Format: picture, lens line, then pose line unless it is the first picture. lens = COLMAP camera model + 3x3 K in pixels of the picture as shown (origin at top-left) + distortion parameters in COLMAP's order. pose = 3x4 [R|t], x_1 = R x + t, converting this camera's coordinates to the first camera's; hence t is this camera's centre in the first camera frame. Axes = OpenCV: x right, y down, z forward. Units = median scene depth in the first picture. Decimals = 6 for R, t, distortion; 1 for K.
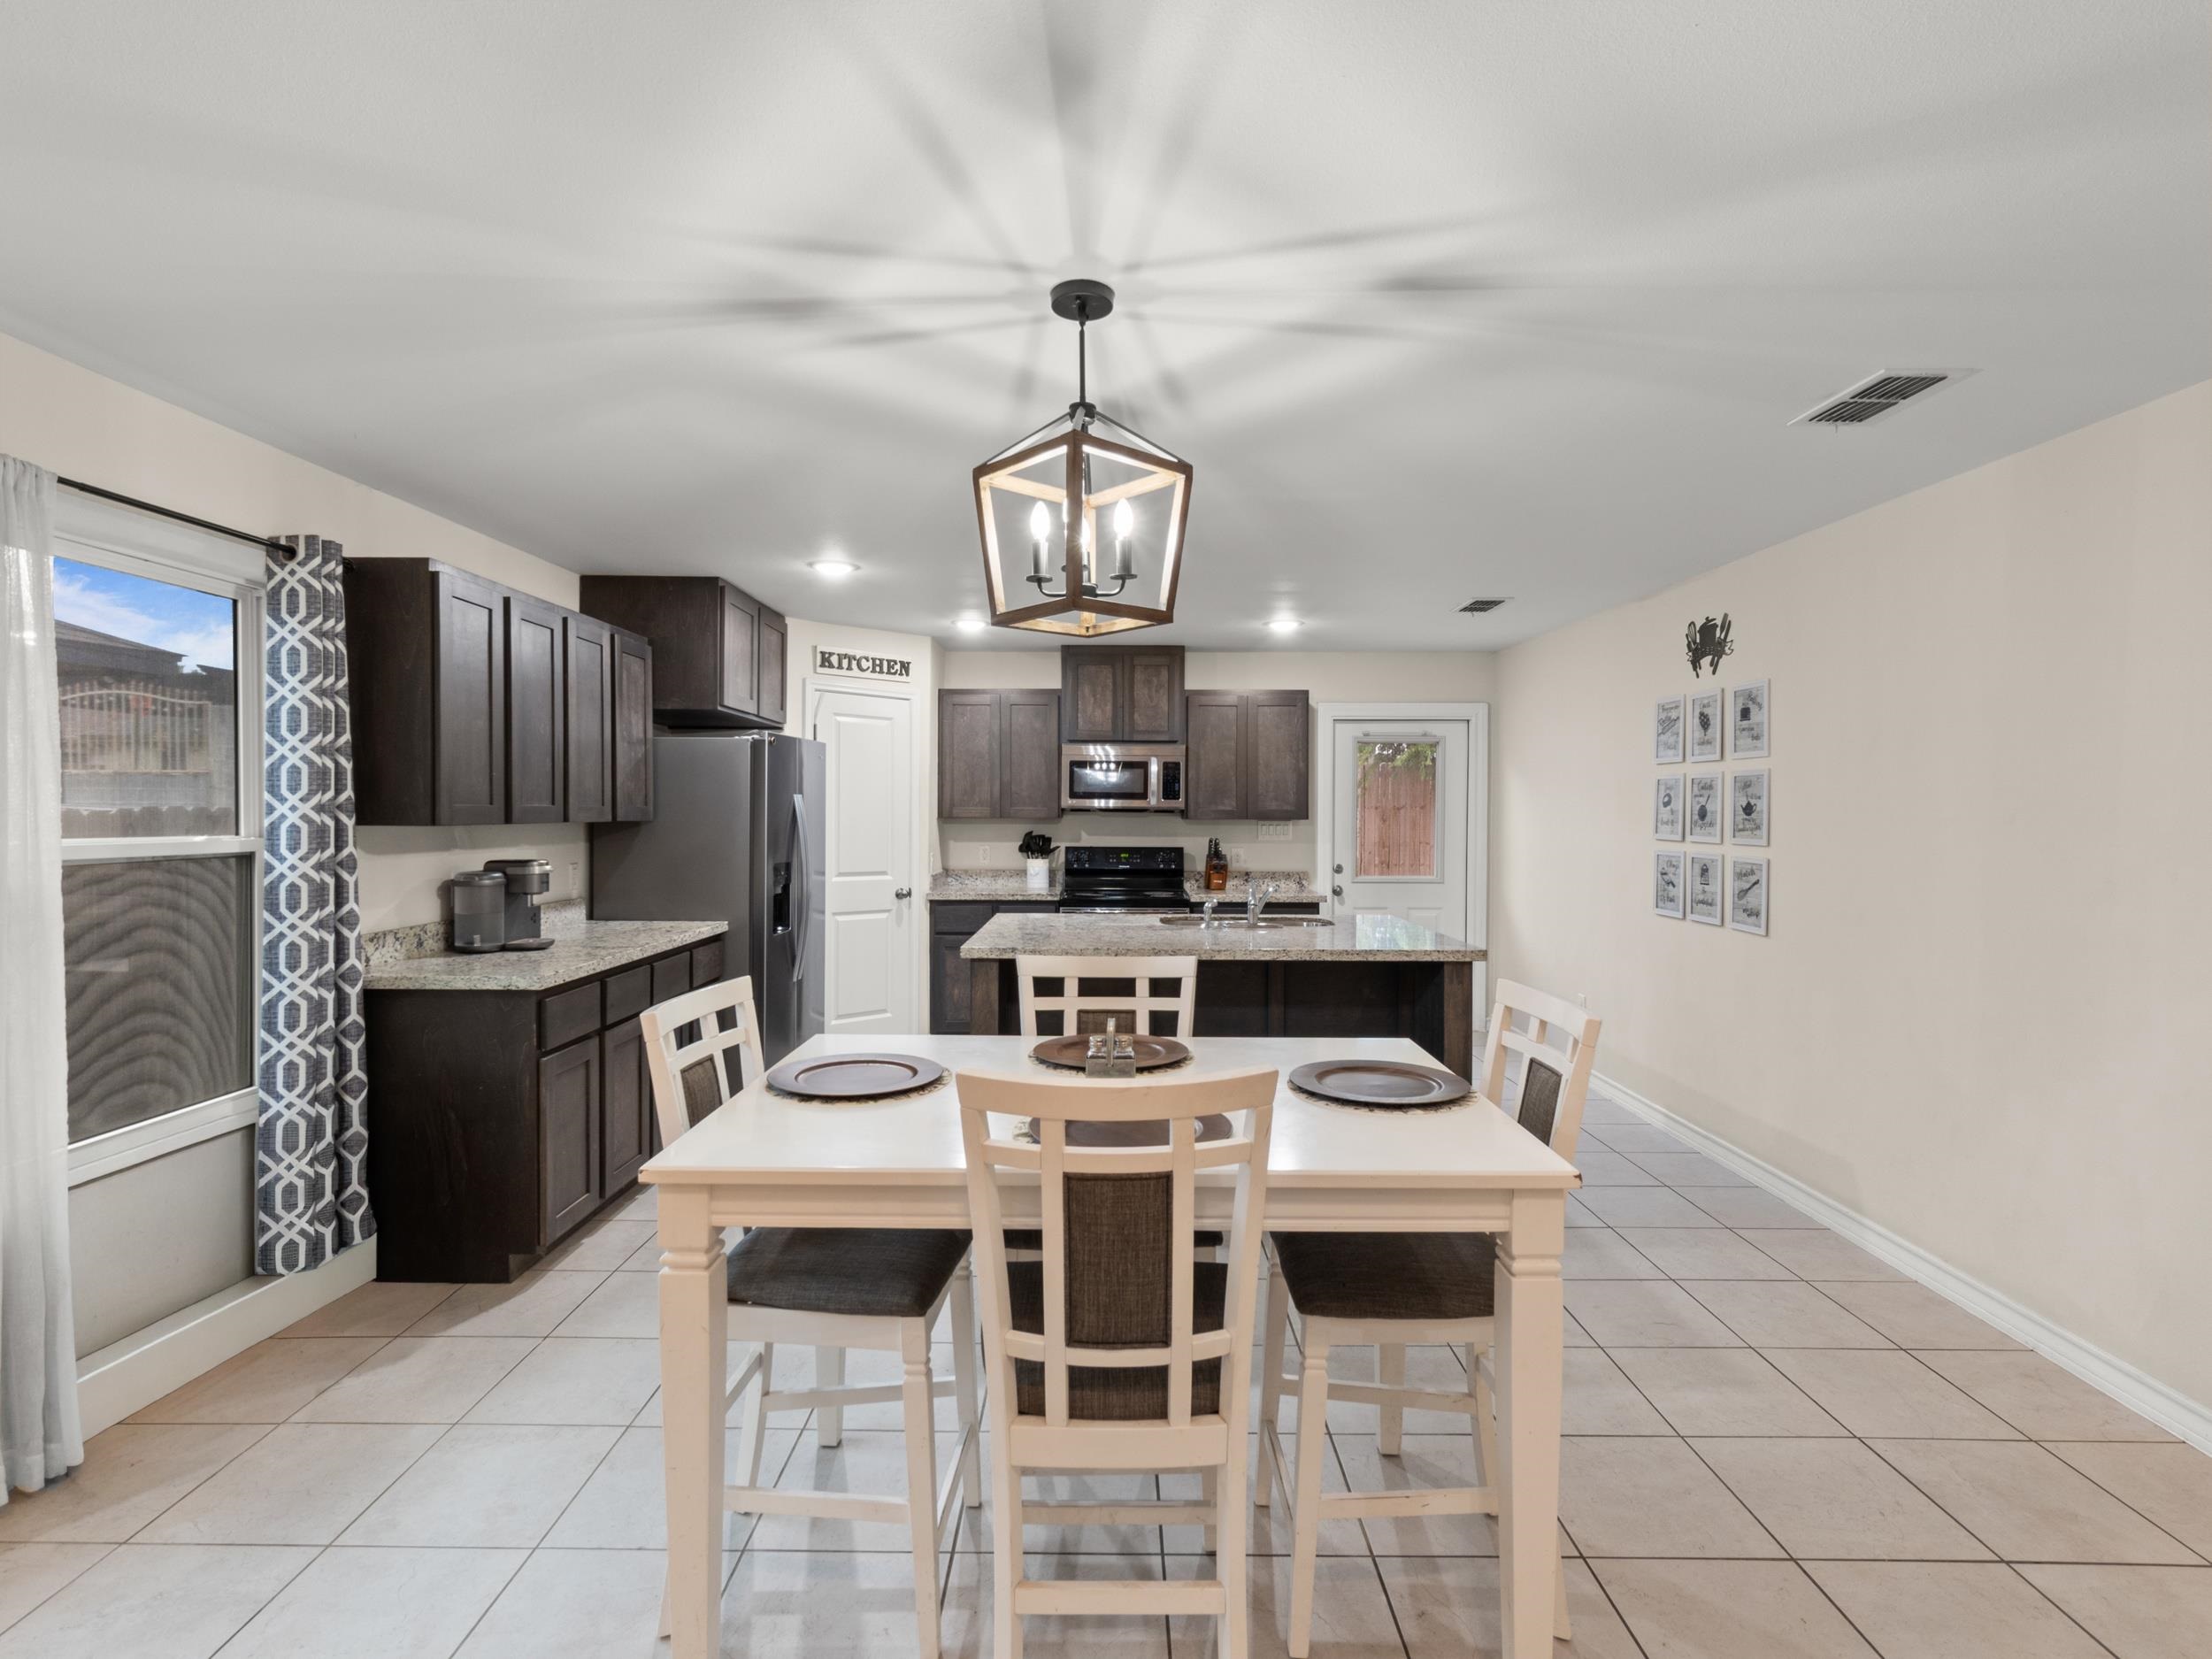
lens RADIAL K [[1097.8, 0, 1110.4], [0, 1097.8, 832.2], [0, 0, 1]] dist [-0.003380, 0.004184]
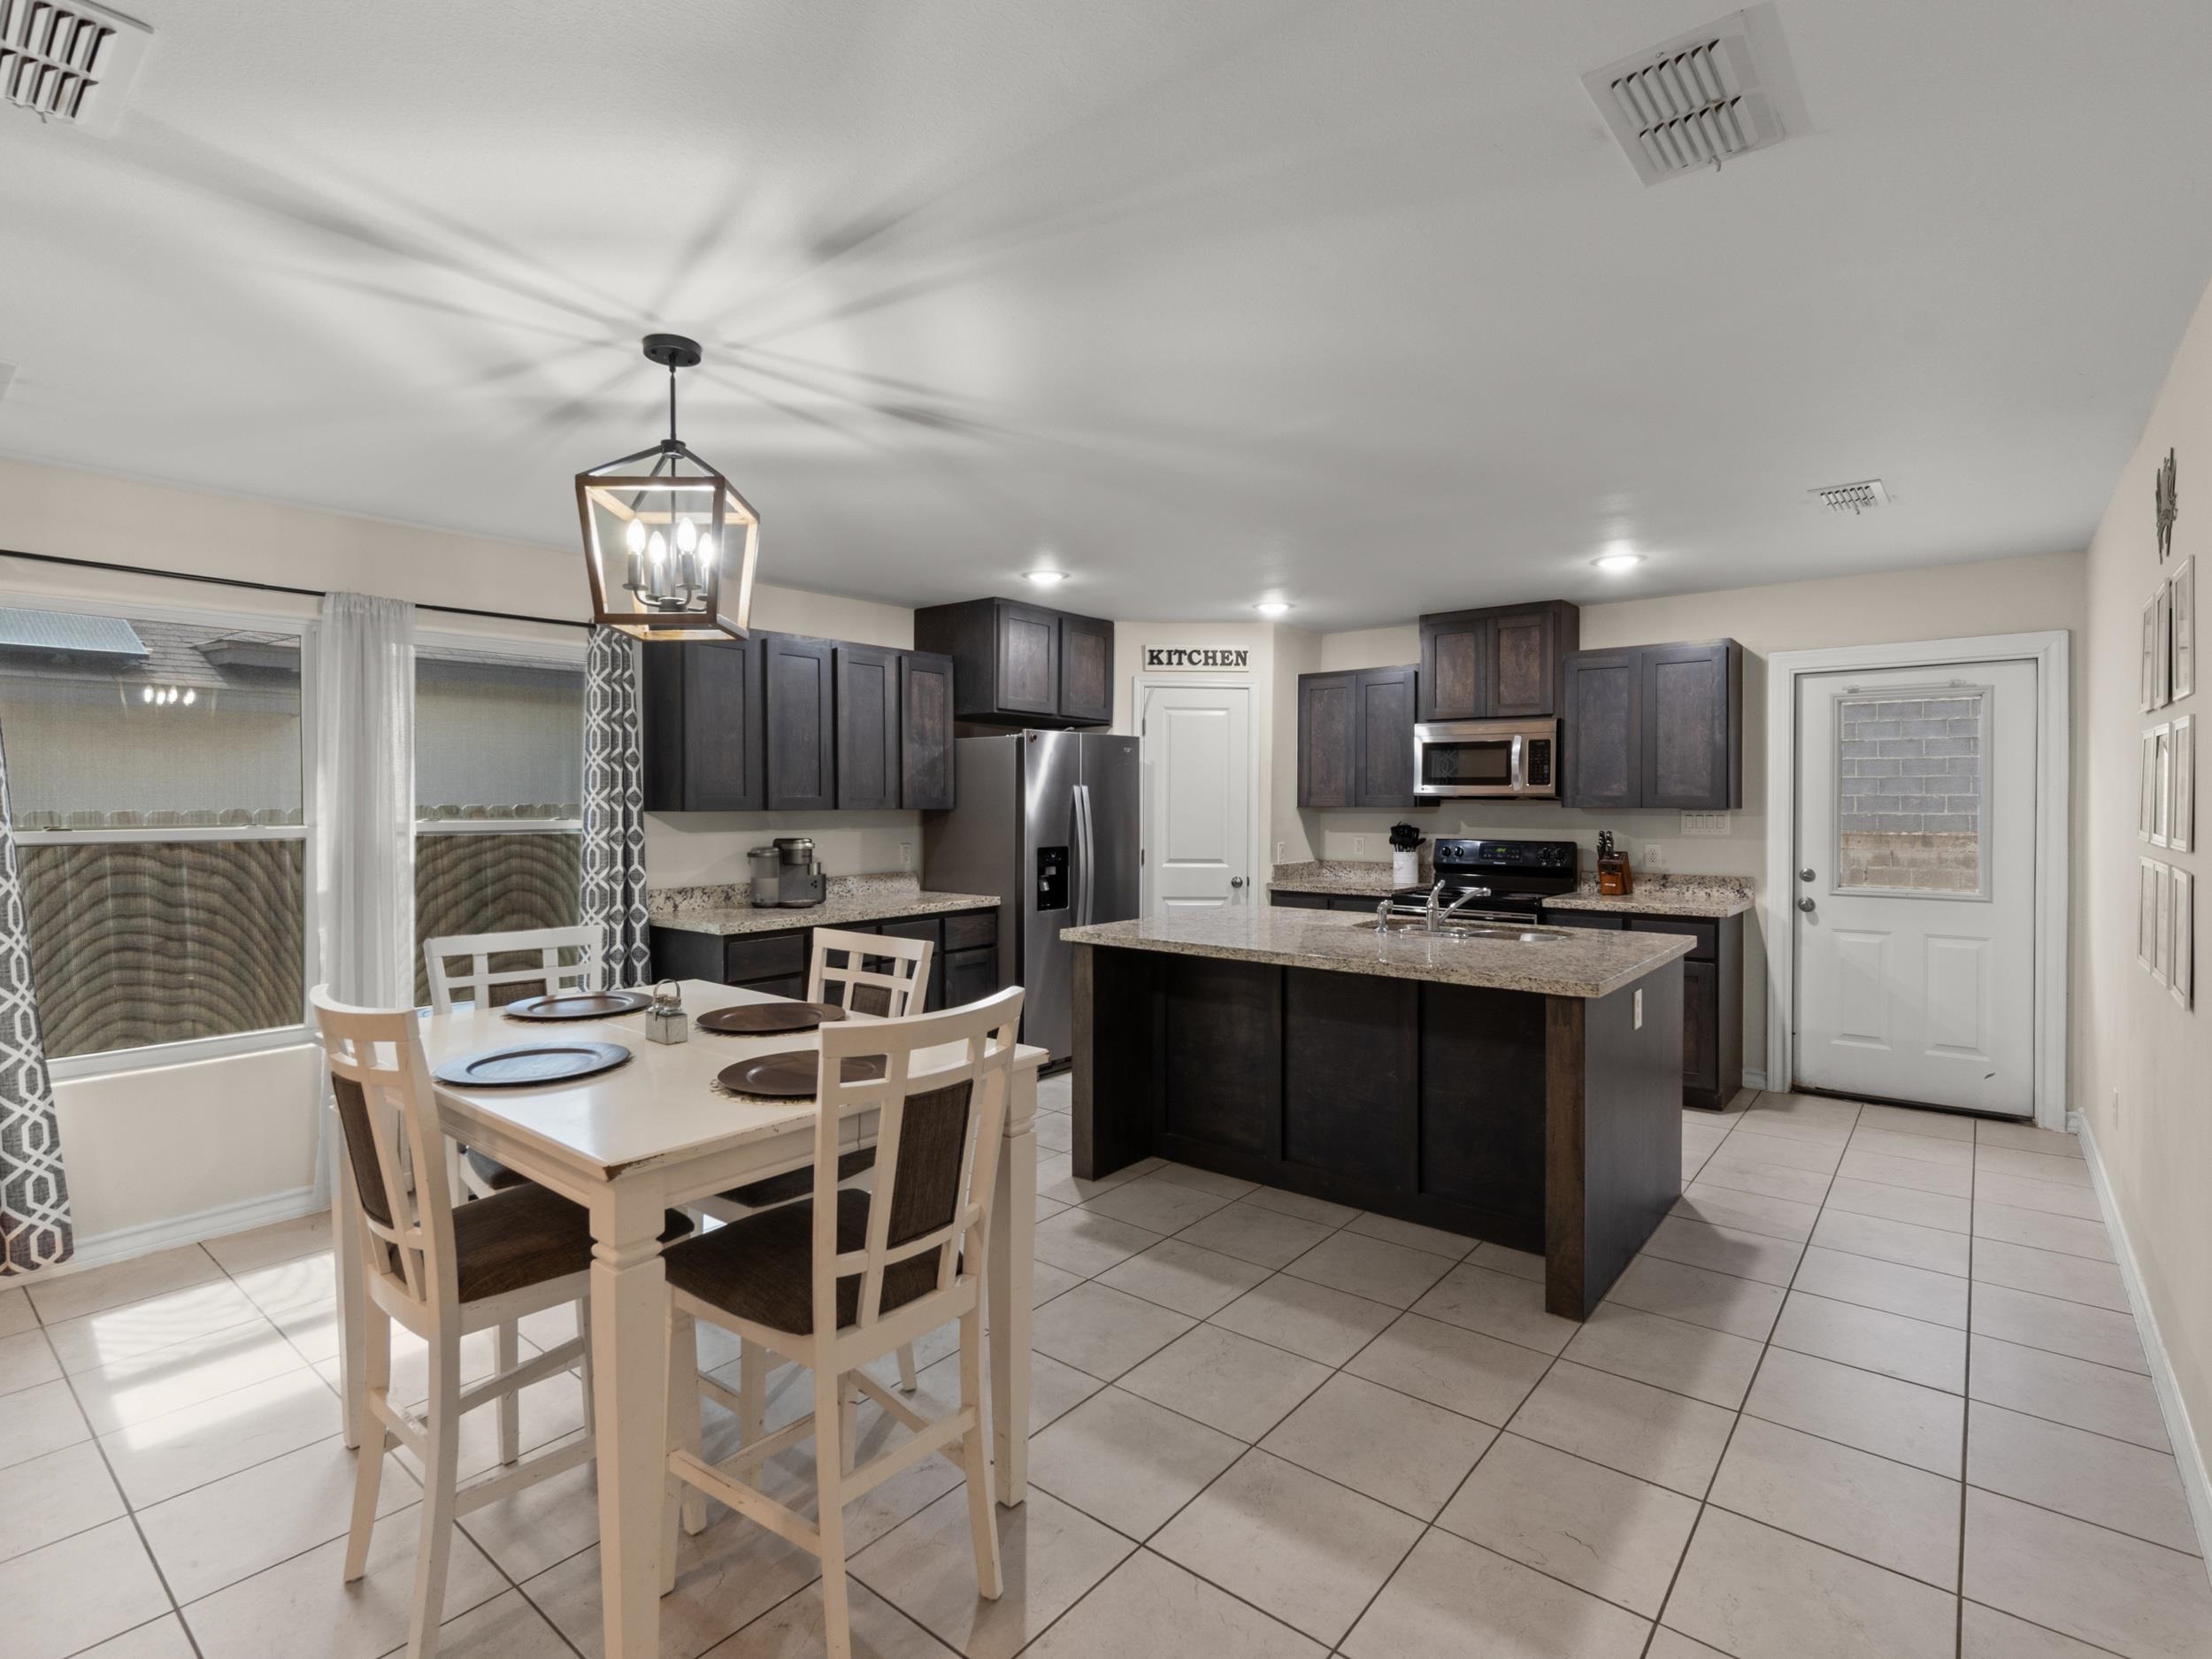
lens RADIAL K [[1097.8, 0, 1089.8], [0, 1097.8, 812.9], [0, 0, 1]] dist [-0.003380, 0.004184]
pose [[0.771975, 0.002817, -0.635647, 0.457366], [-0.008418, 0.999948, -0.005791, -0.000156], [0.635597, 0.009821, 0.771958, 0.176061]]
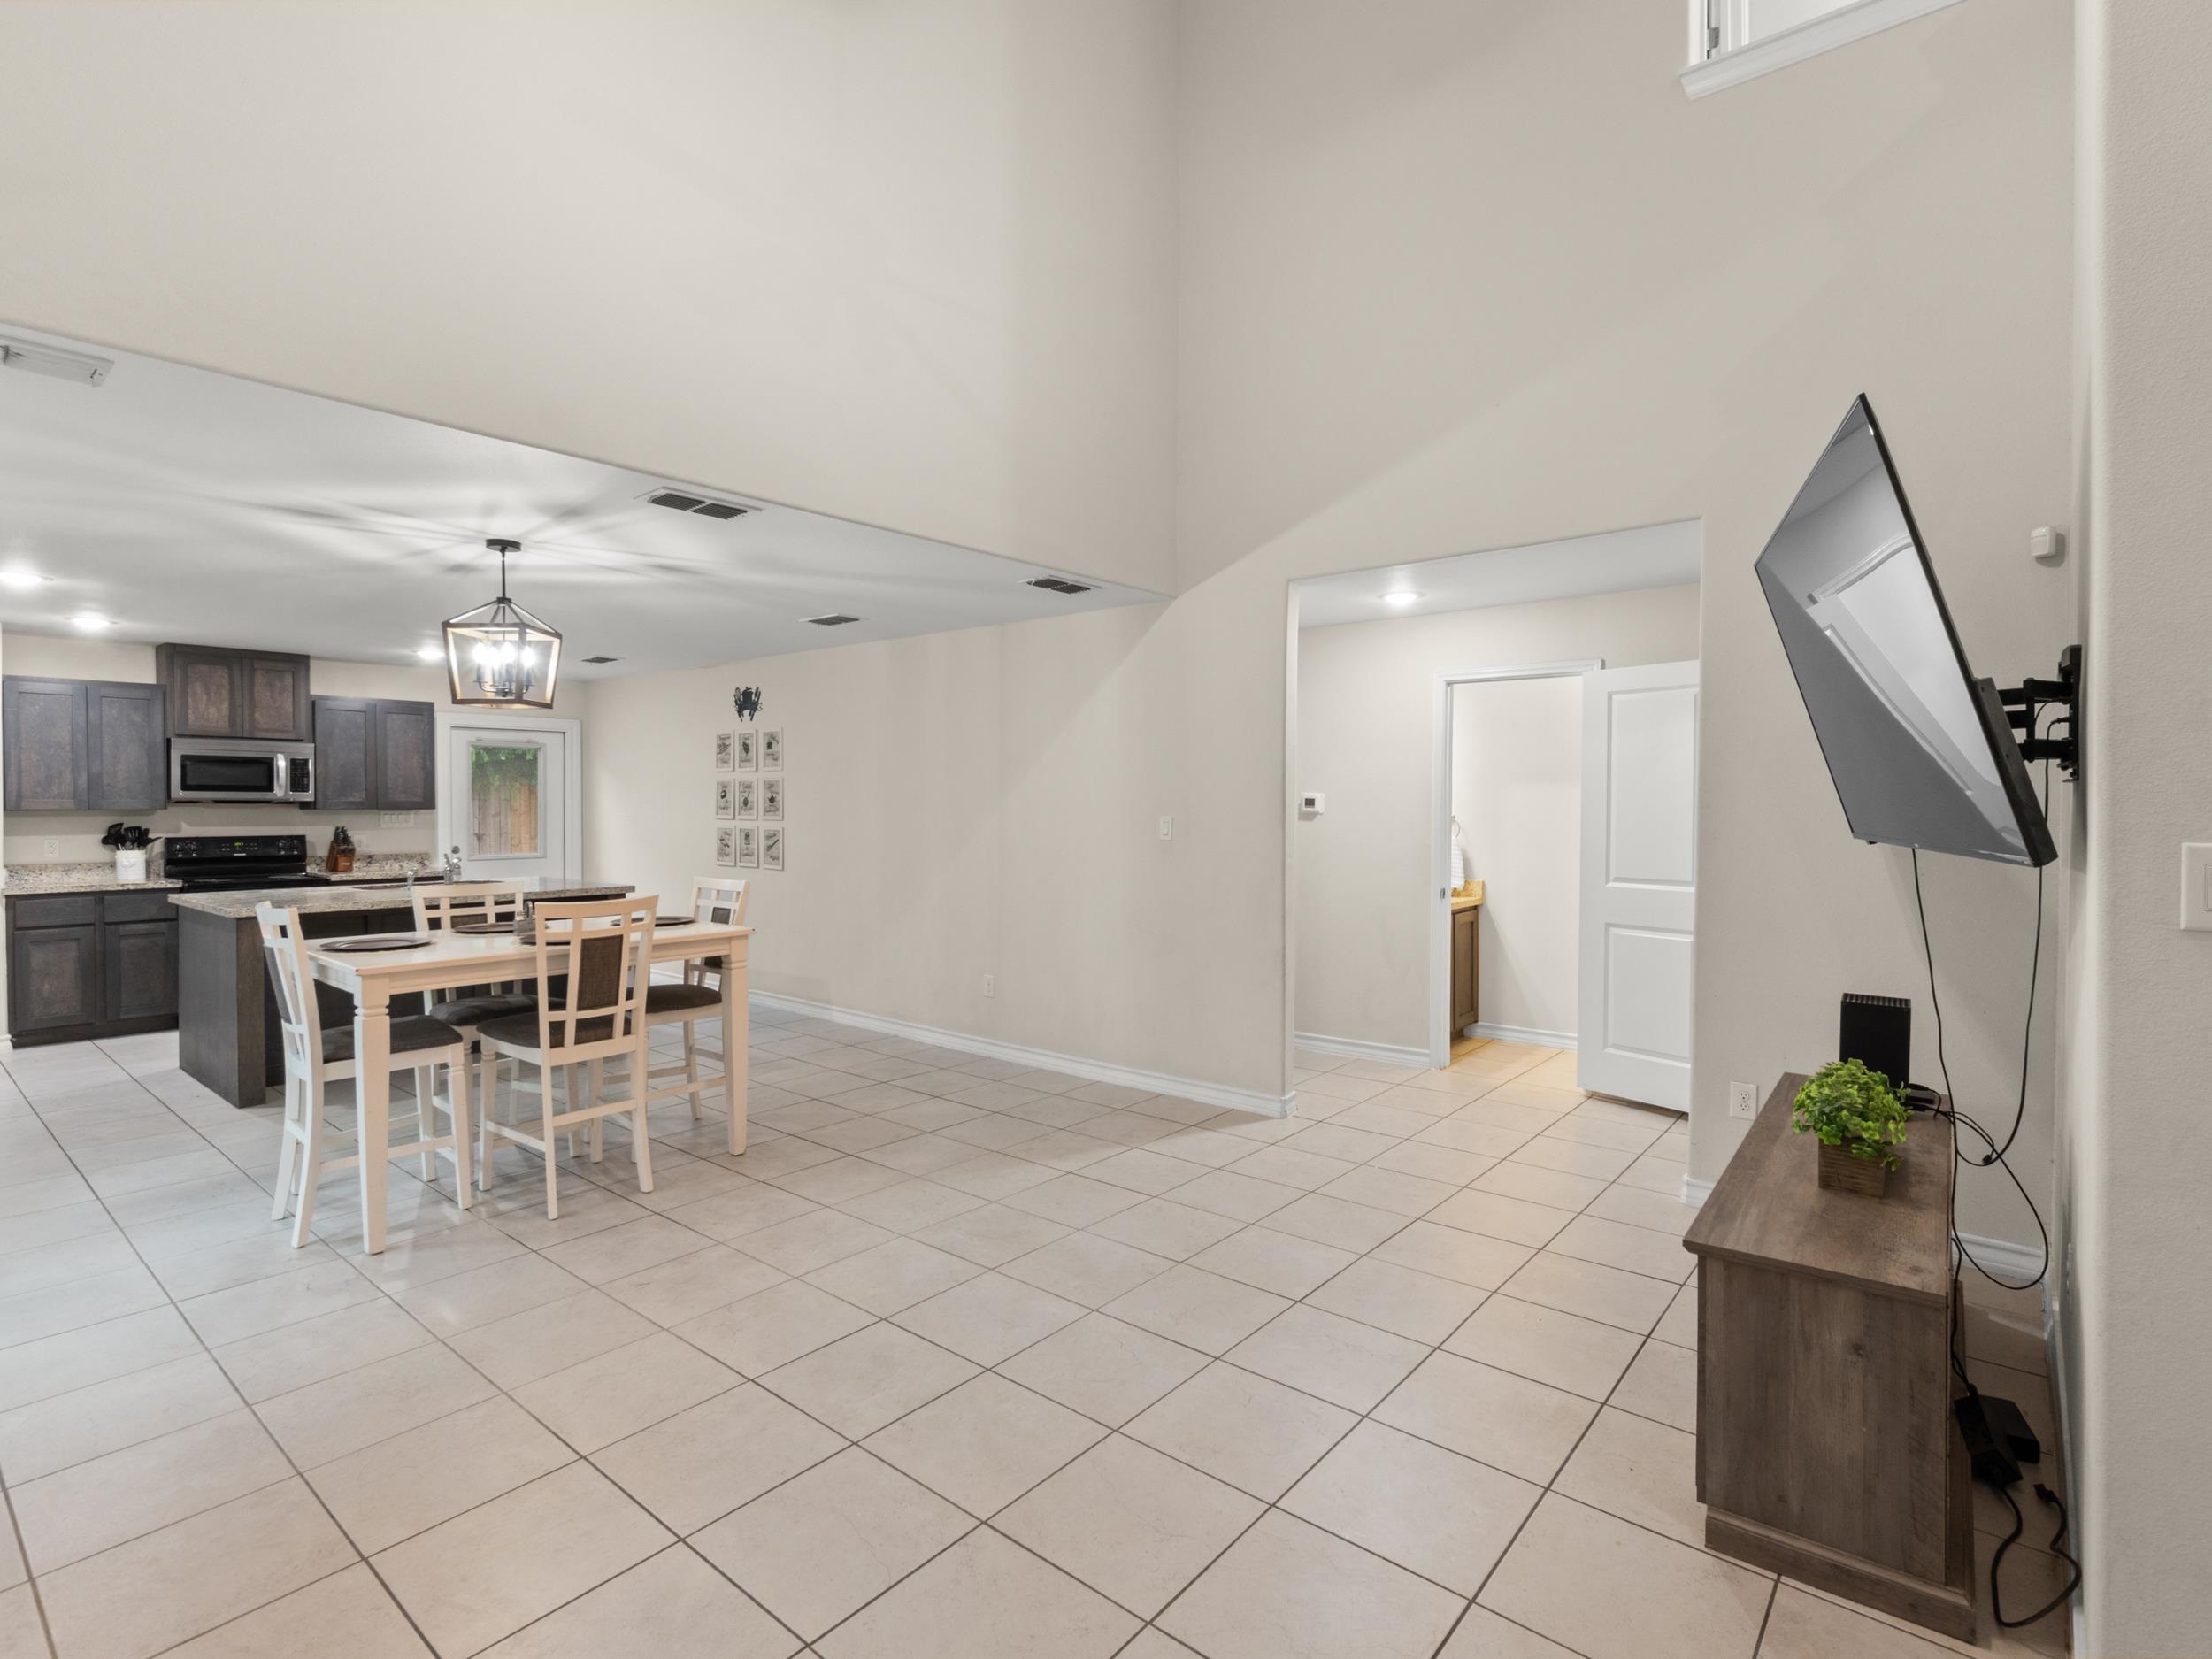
lens RADIAL K [[1097.8, 0, 1129.4], [0, 1097.8, 805.4], [0, 0, 1]] dist [-0.003380, 0.004184]
pose [[0.634291, -0.005387, 0.773076, -0.384841], [0.018027, 0.999807, -0.007824, 0.011233], [-0.772884, 0.018899, 0.634266, -0.519701]]
